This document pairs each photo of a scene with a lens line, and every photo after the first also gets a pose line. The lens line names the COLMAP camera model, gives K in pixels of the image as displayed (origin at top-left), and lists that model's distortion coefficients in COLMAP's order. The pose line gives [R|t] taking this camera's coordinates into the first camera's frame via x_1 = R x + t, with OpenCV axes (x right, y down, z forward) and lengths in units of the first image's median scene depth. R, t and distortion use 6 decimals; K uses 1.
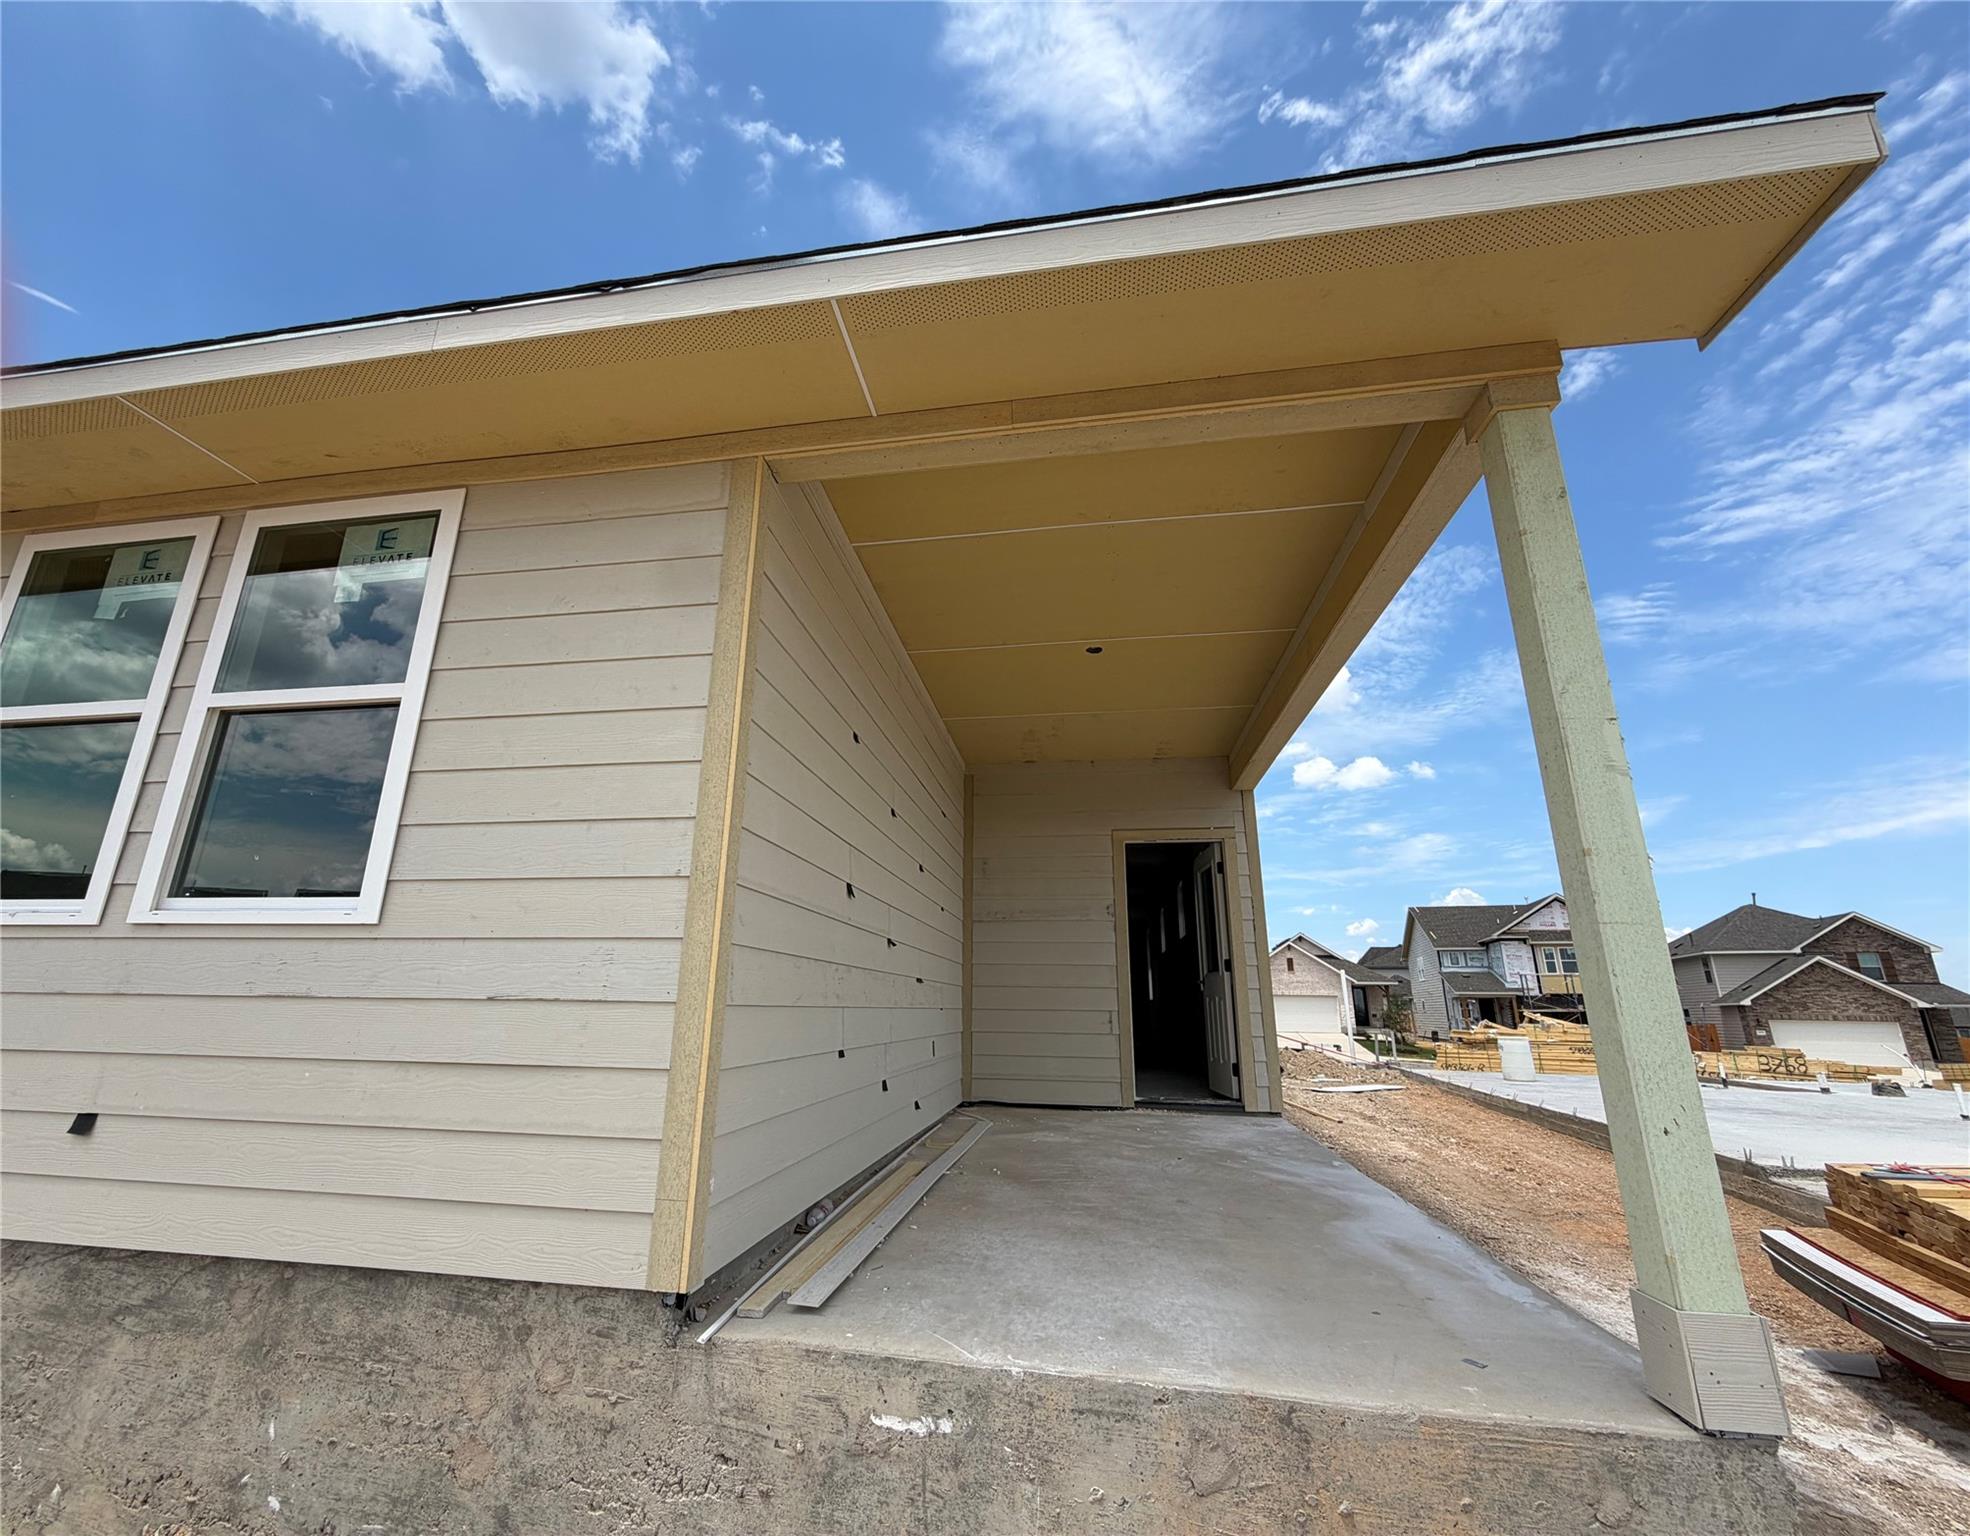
lens RADIAL K [[823.7, 0, 944.5], [0, 823.7, 770.7], [0, 0, 1]] dist [-0.001456, 0.000553]
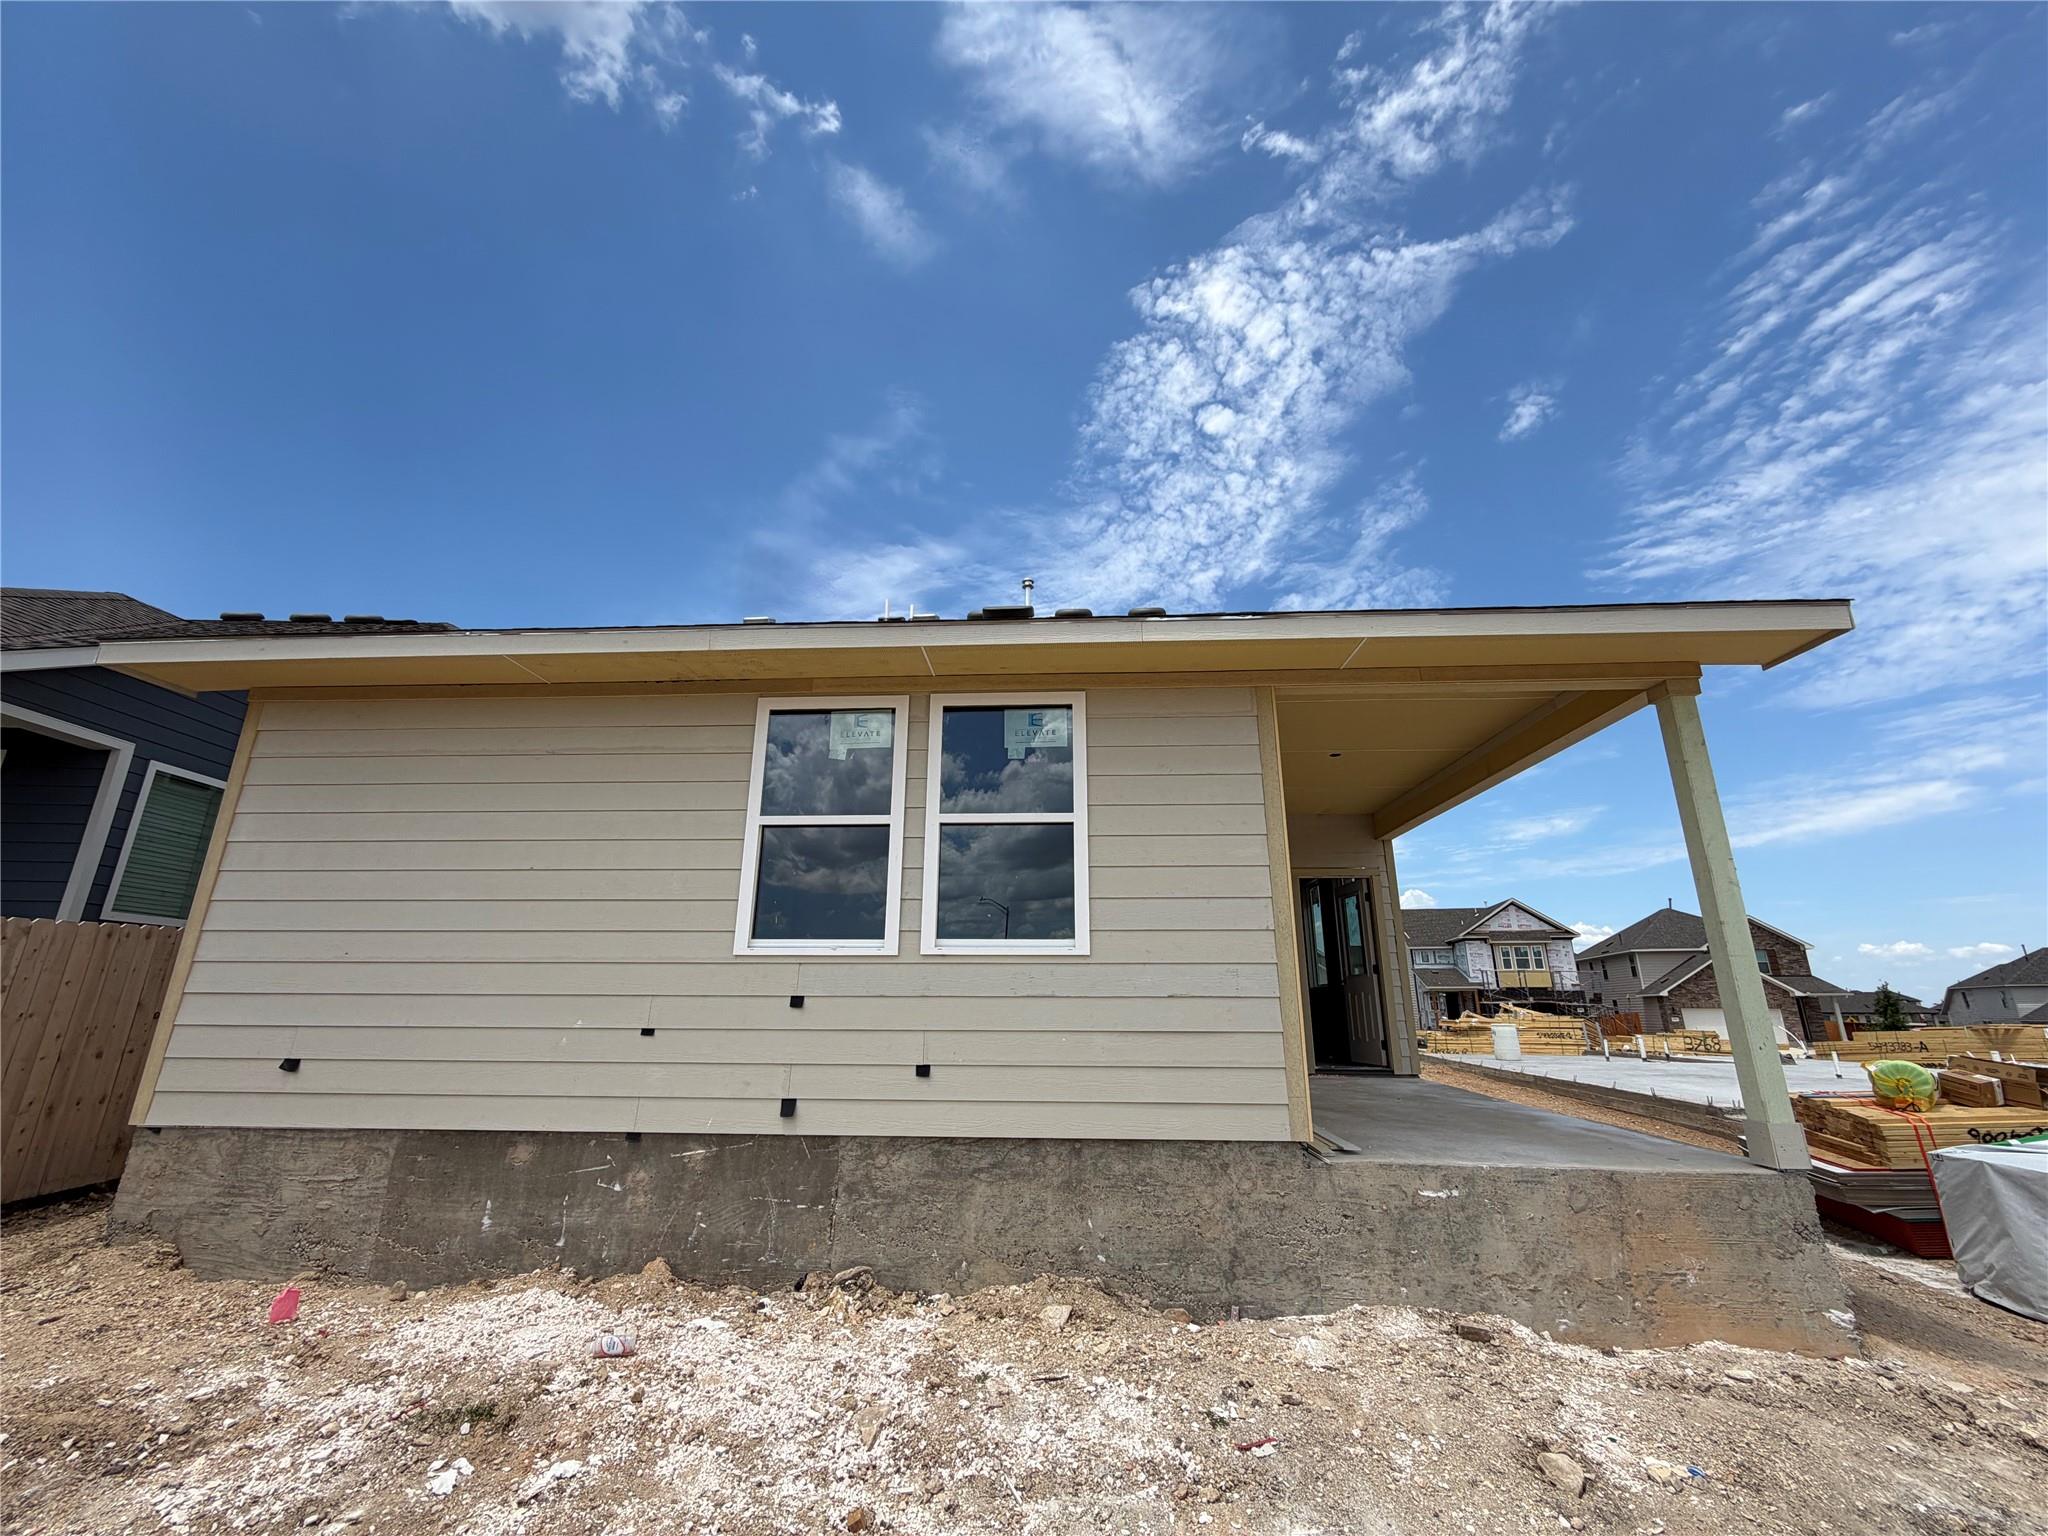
lens RADIAL K [[819.9, 0, 1024.0], [0, 819.9, 768.0], [0, 0, 1]] dist [-0.002470, -0.000083]
pose [[0.993240, 0.021667, 0.114043, -1.087287], [-0.021353, 0.999764, -0.003979, -0.216717], [-0.114102, 0.001517, 0.993468, -0.778441]]
